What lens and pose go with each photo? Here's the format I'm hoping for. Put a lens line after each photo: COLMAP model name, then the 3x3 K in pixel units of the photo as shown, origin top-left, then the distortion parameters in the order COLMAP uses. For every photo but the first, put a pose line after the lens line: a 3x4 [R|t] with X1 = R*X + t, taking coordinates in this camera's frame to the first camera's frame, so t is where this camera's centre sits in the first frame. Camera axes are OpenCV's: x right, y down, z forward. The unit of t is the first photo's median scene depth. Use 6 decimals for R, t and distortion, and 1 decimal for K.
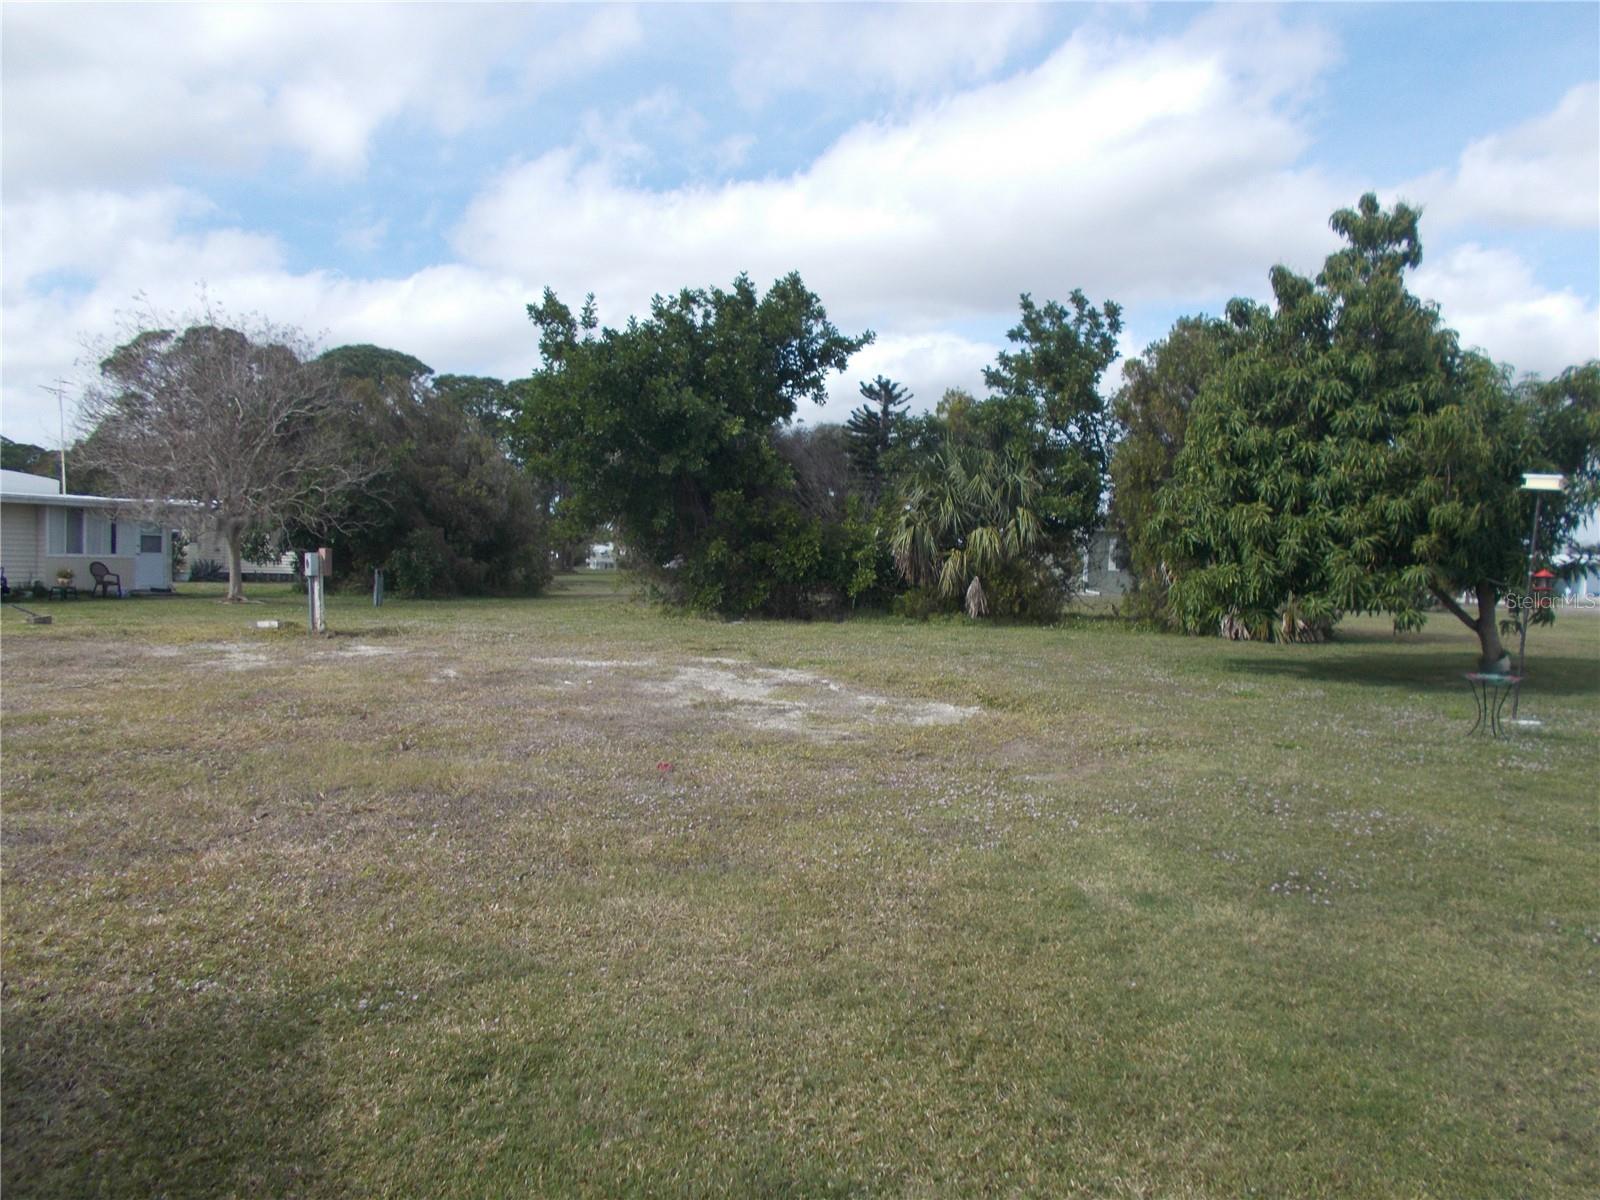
lens RADIAL K [[1238.6, 0, 800.0], [0, 1238.6, 600.0], [0, 0, 1]] dist [0.001141, -0.000009]
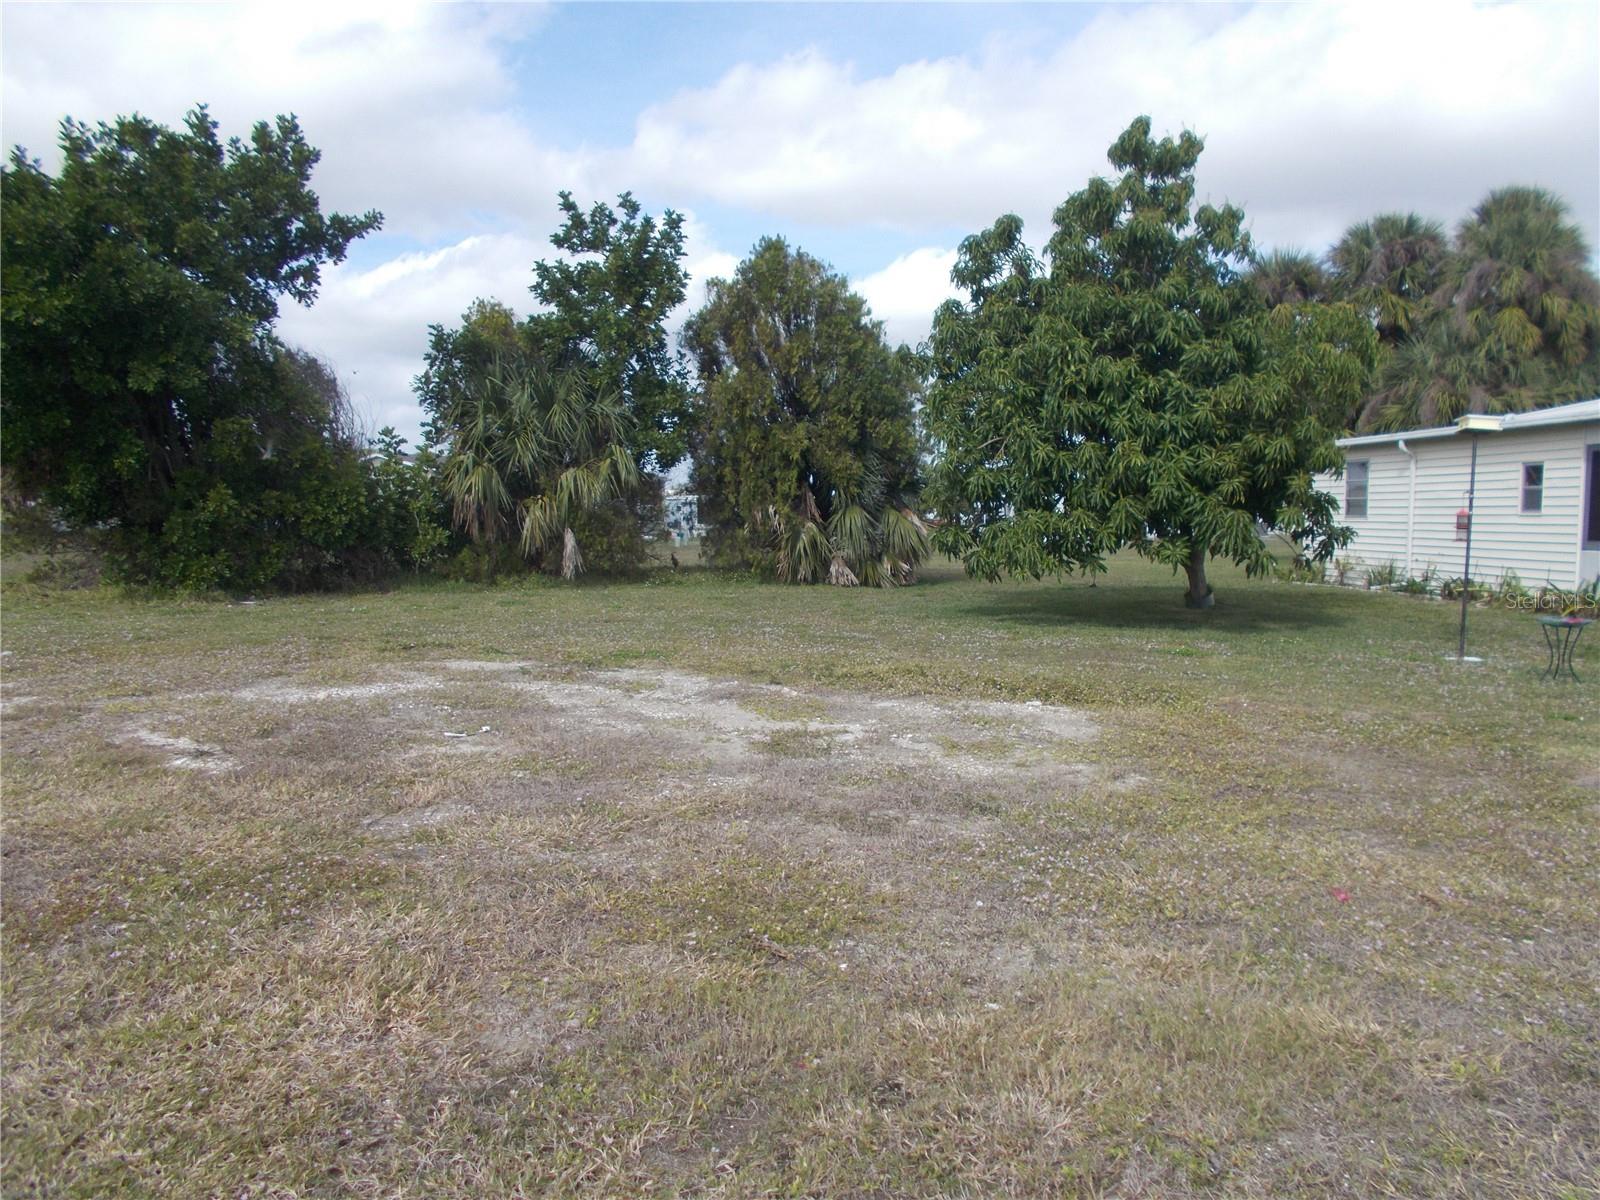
lens RADIAL K [[1227.6, 0, 800.0], [0, 1227.6, 600.0], [0, 0, 1]] dist [0.003205, 0.011597]
pose [[0.808757, -0.065811, 0.584449, -0.202549], [0.037533, 0.997469, 0.060381, -0.014139], [-0.586944, -0.026898, 0.809181, 0.229488]]
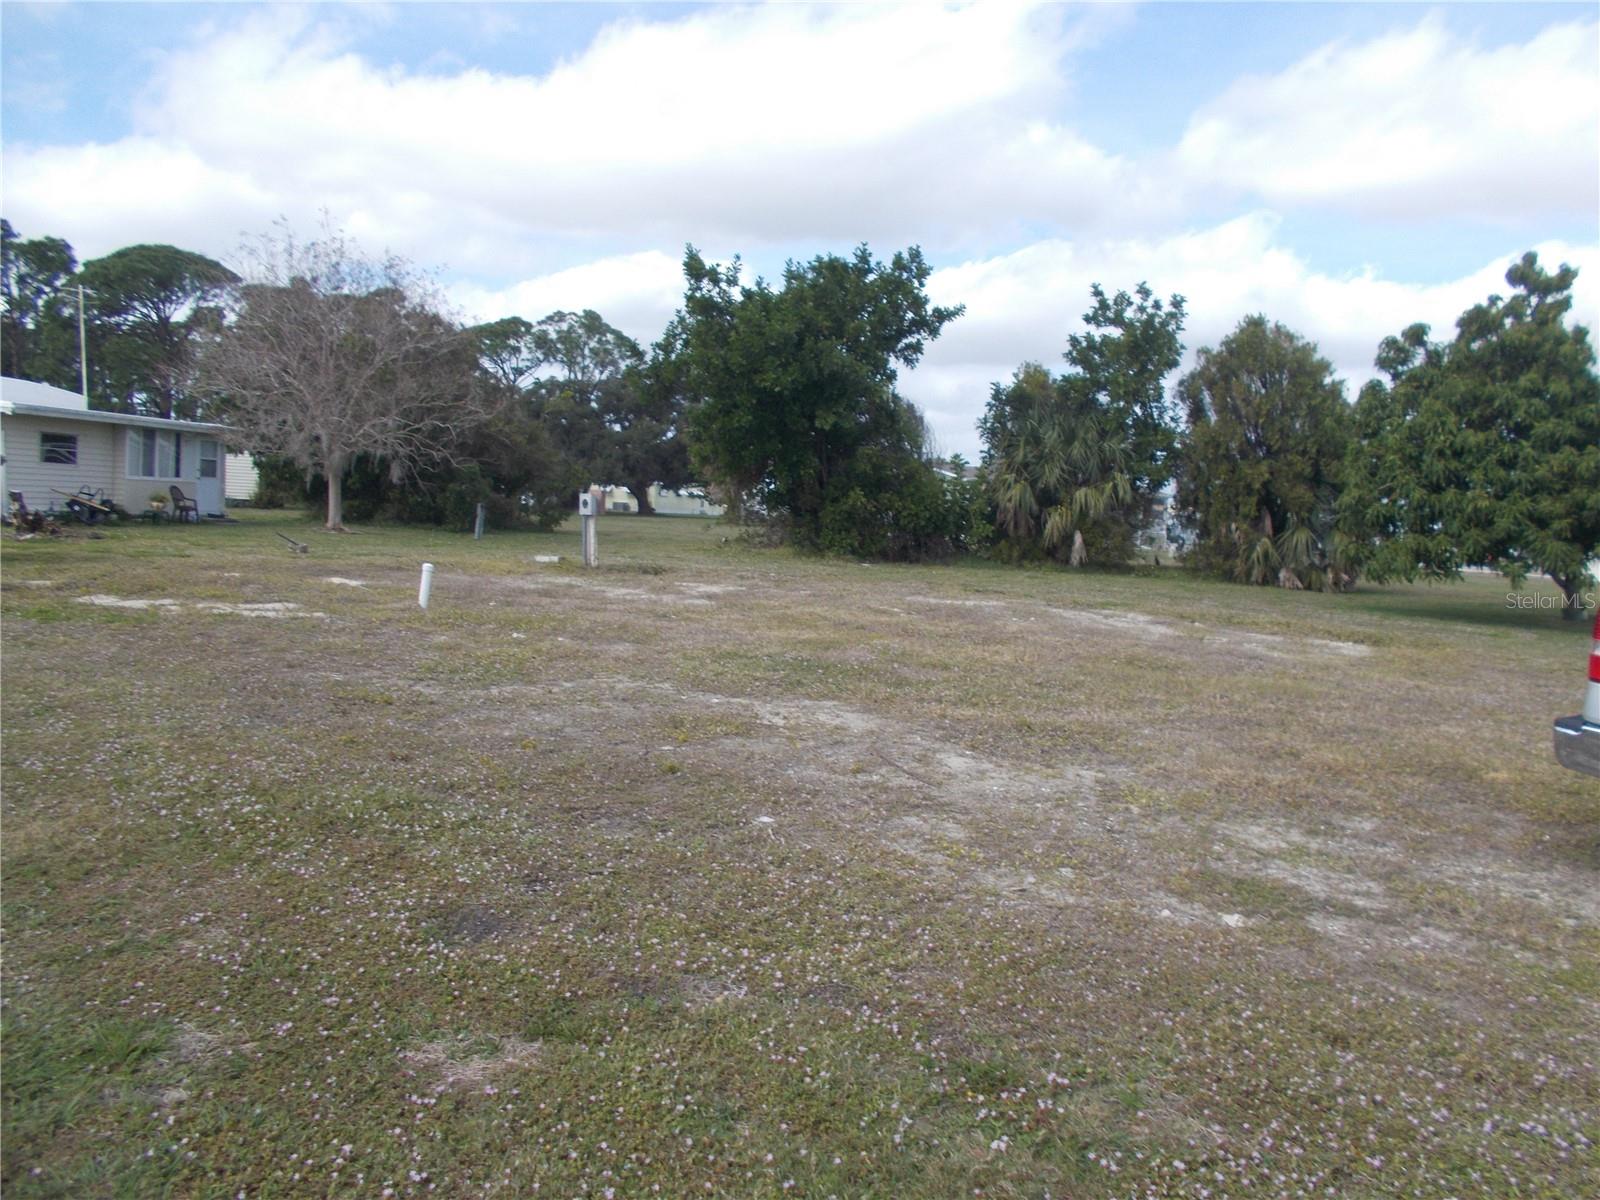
lens RADIAL K [[1238.6, 0, 800.0], [0, 1238.6, 600.0], [0, 0, 1]] dist [0.001141, -0.000009]
pose [[0.973477, 0.016197, 0.228211, -0.351177], [-0.028110, 0.998401, 0.049051, -0.003236], [-0.227051, -0.054165, 0.972375, -0.066663]]
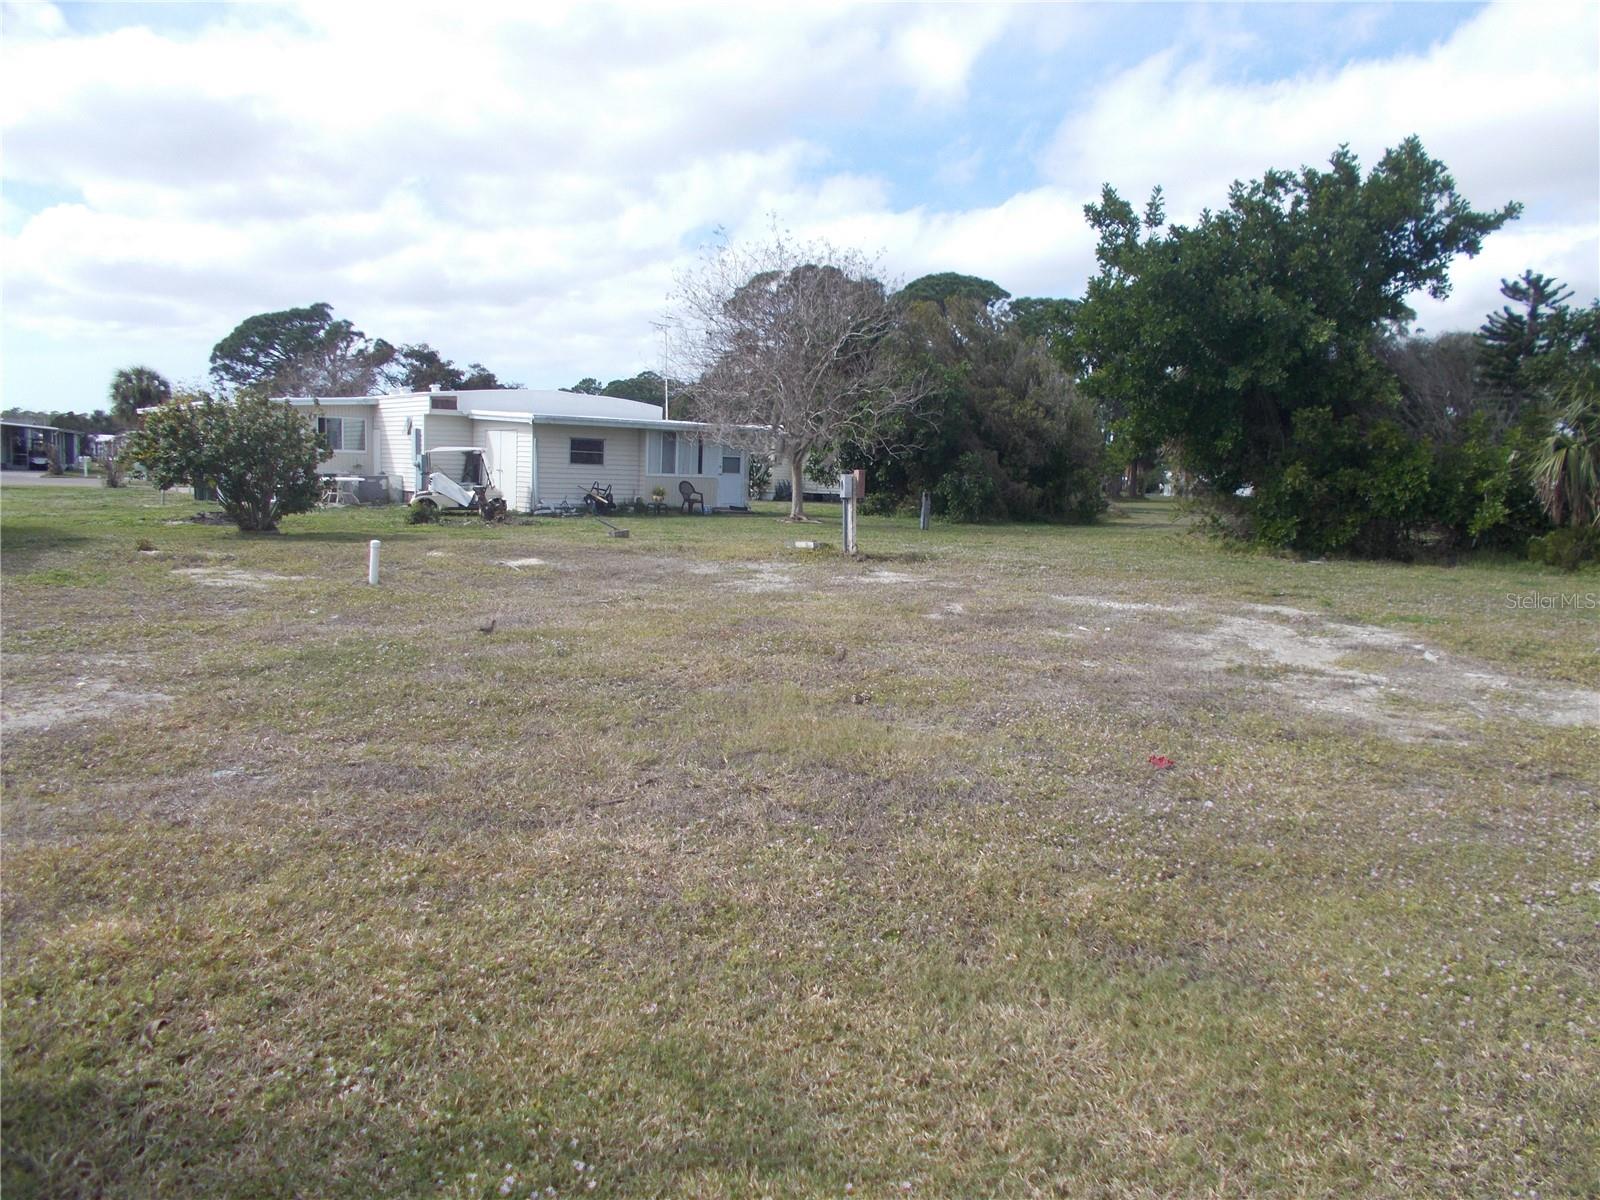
lens RADIAL K [[1225.9, 0, 789.3], [0, 1225.9, 594.2], [0, 0, 1]] dist [0.007606, -0.014006]
pose [[0.892616, 0.054979, -0.447452, 0.006045], [-0.029770, 0.997558, 0.063182, -0.002546], [0.449833, -0.043077, 0.892073, 0.079005]]
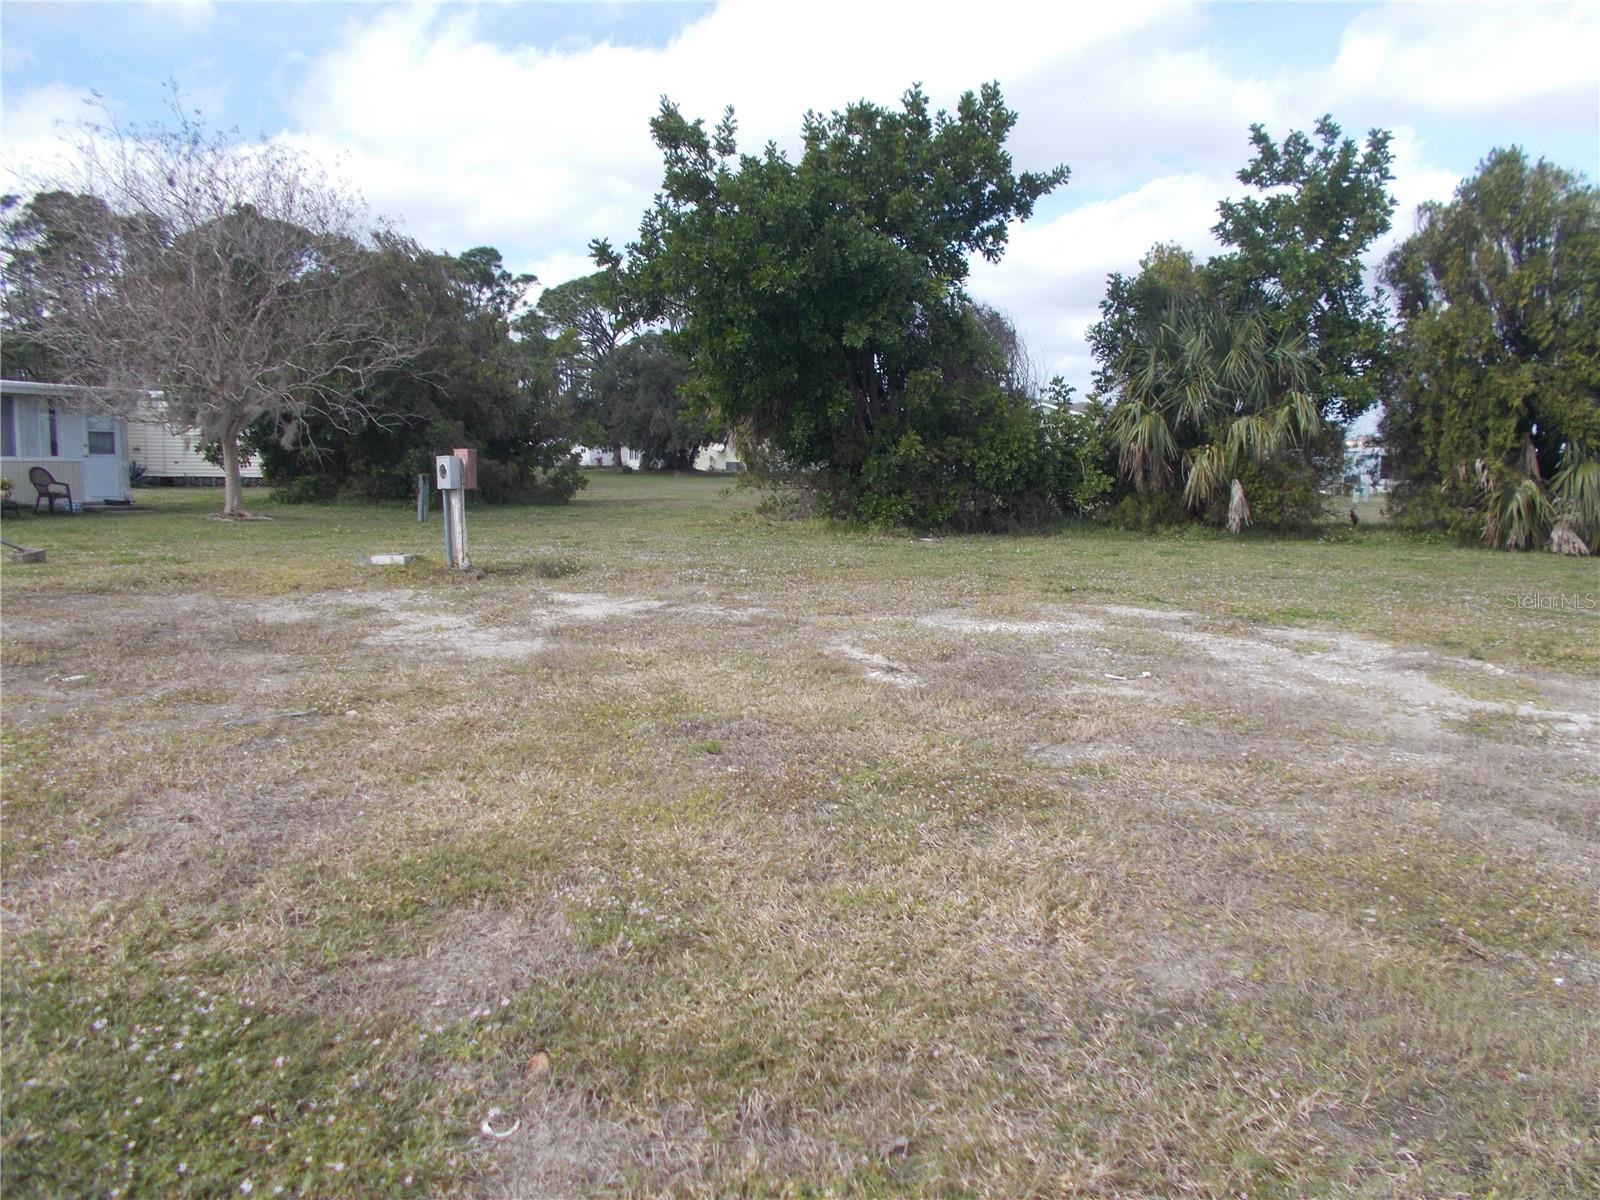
lens RADIAL K [[1225.9, 0, 789.3], [0, 1225.9, 594.2], [0, 0, 1]] dist [0.007606, -0.014006]
pose [[0.994690, -0.017540, 0.101408, -0.211761], [0.009115, 0.996511, 0.082958, -0.012538], [-0.102509, -0.081593, 0.991380, 0.227289]]
